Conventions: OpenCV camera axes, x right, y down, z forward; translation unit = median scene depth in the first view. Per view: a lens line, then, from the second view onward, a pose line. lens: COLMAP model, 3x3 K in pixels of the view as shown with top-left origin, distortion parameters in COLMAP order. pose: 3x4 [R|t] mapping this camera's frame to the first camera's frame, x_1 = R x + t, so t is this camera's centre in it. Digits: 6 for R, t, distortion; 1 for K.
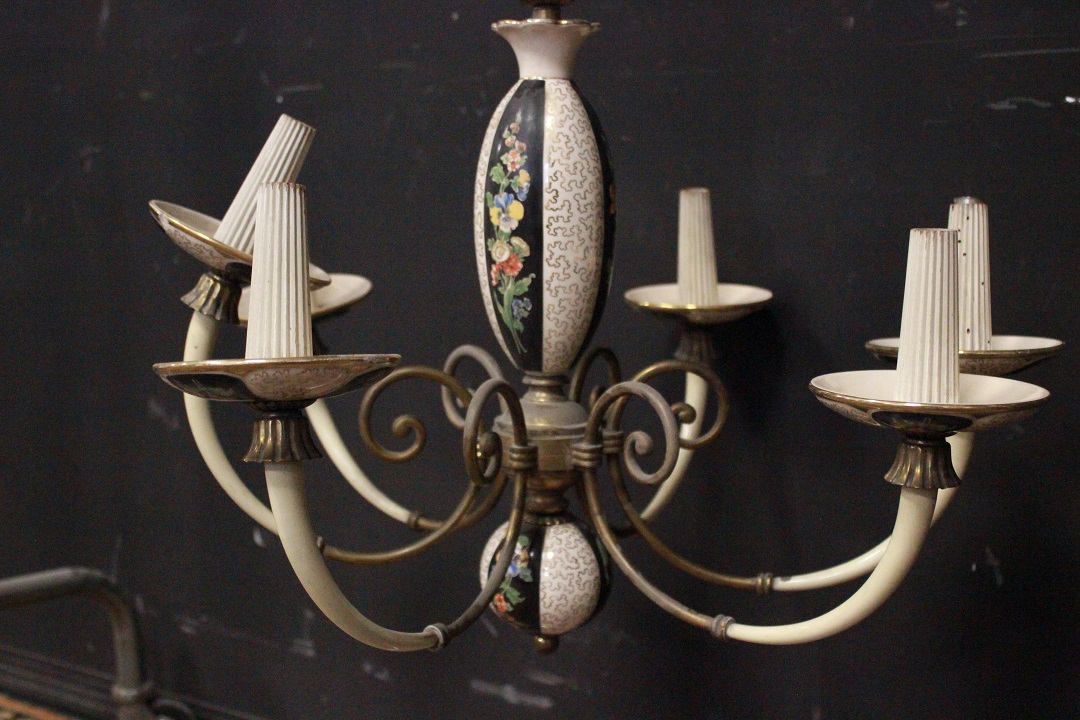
lens RADIAL K [[1439.5, 0, 546.3], [0, 1439.5, 394.7], [0, 0, 1]] dist [-0.054862, 0.000000]
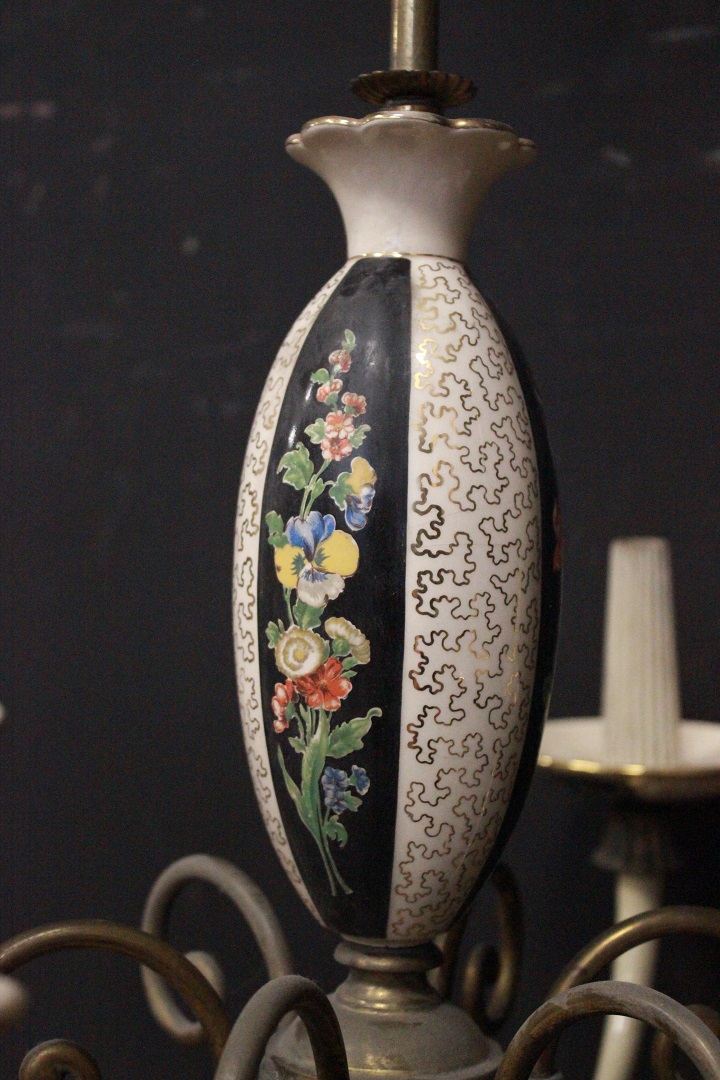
lens RADIAL K [[1710.1, 0, 355.9], [0, 1710.1, 541.1], [0, 0, 1]] dist [0.017352, 0.000000]
pose [[0.998391, 0.025333, 0.050736, -0.040984], [-0.016614, 0.986081, -0.165432, -0.049425], [-0.054220, 0.164323, 0.984915, 0.505412]]
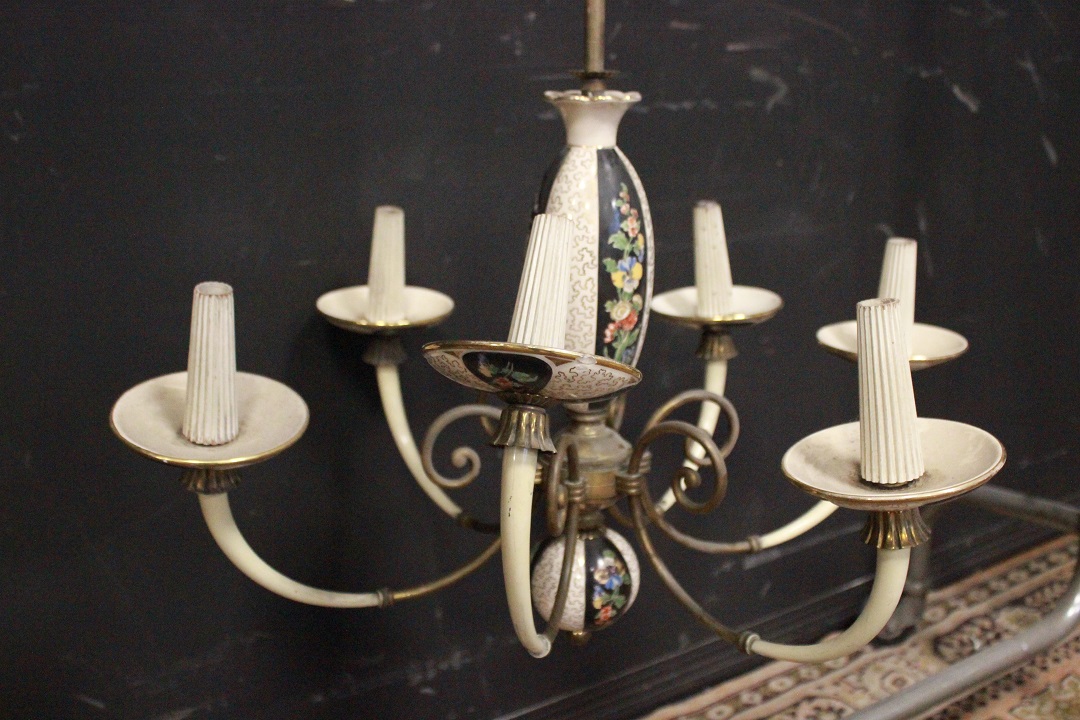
lens RADIAL K [[1175.3, 0, 539.9], [0, 1175.3, 372.1], [0, 0, 1]] dist [-0.095483, 0.000000]
pose [[0.349047, -0.267773, 0.898033, -0.858913], [0.144156, 0.962242, 0.230888, -0.267564], [-0.925951, 0.048866, 0.374469, 0.725957]]
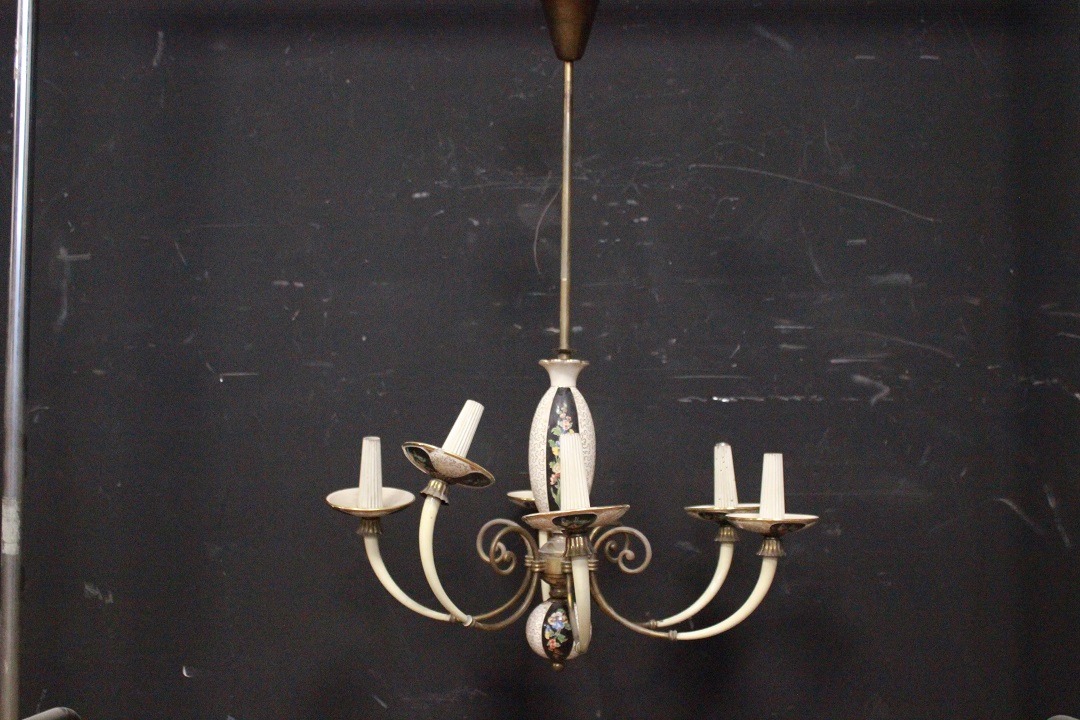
lens RADIAL K [[1175.3, 0, 528.5], [0, 1175.3, 356.0], [0, 0, 1]] dist [-0.095483, 0.000000]
pose [[0.846802, 0.041132, 0.530316, -0.980057], [0.070415, 0.979562, -0.188413, 0.059662], [-0.527227, 0.196891, 0.826599, -0.422022]]
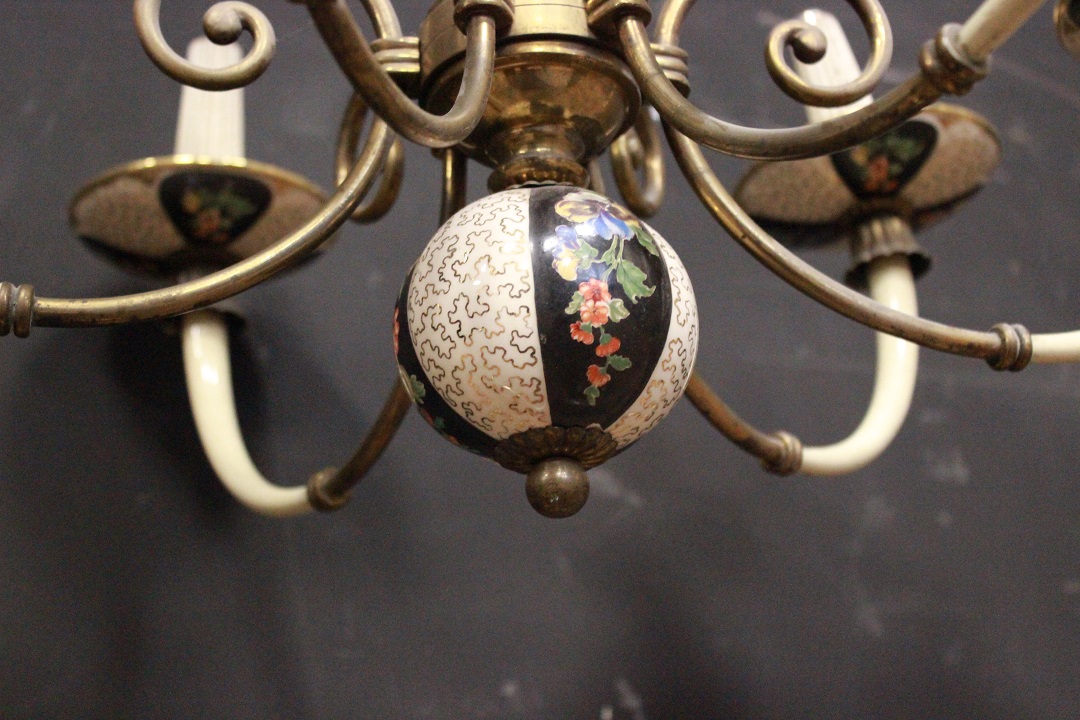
lens RADIAL K [[1710.1, 0, 534.3], [0, 1710.1, 359.4], [0, 0, 1]] dist [0.017352, 0.000000]
pose [[0.475533, 0.317963, 0.820224, -0.458947], [0.213149, 0.862964, -0.458106, 0.398469], [-0.853485, 0.392675, 0.342594, 0.890130]]
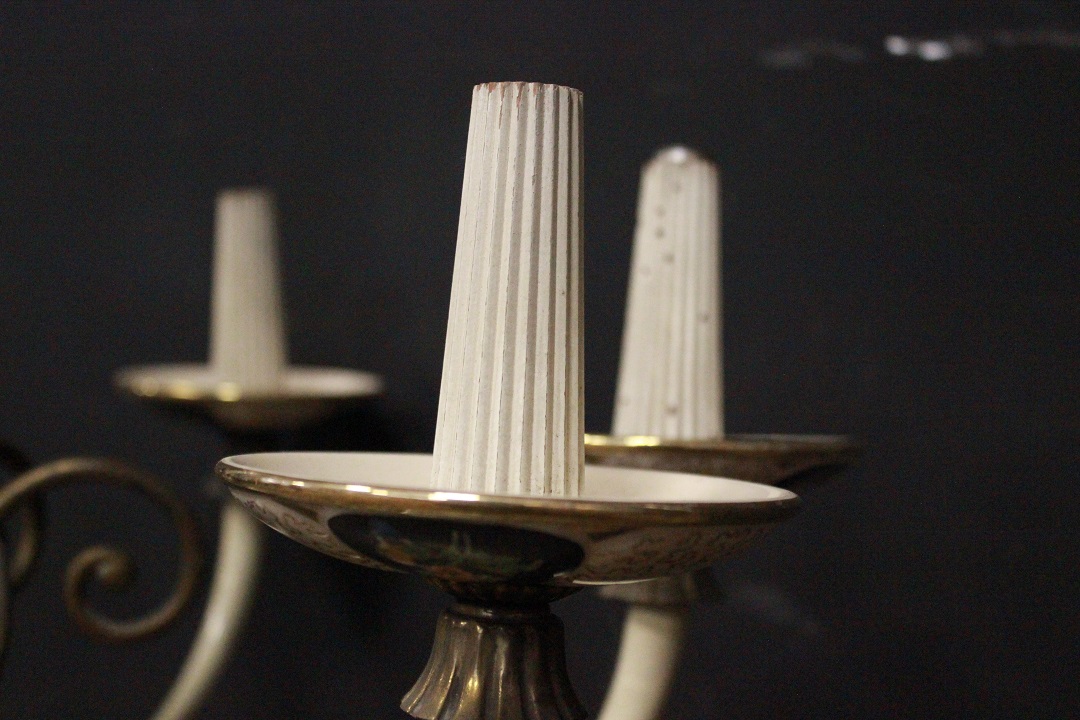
lens RADIAL K [[1710.1, 0, 540.2], [0, 1710.1, 360.1], [0, 0, 1]] dist [0.017352, 0.000000]
pose [[0.991286, 0.047872, 0.122719, 0.177709], [-0.028515, 0.987520, -0.154889, 0.030827], [-0.128602, 0.150040, 0.980280, 0.431409]]
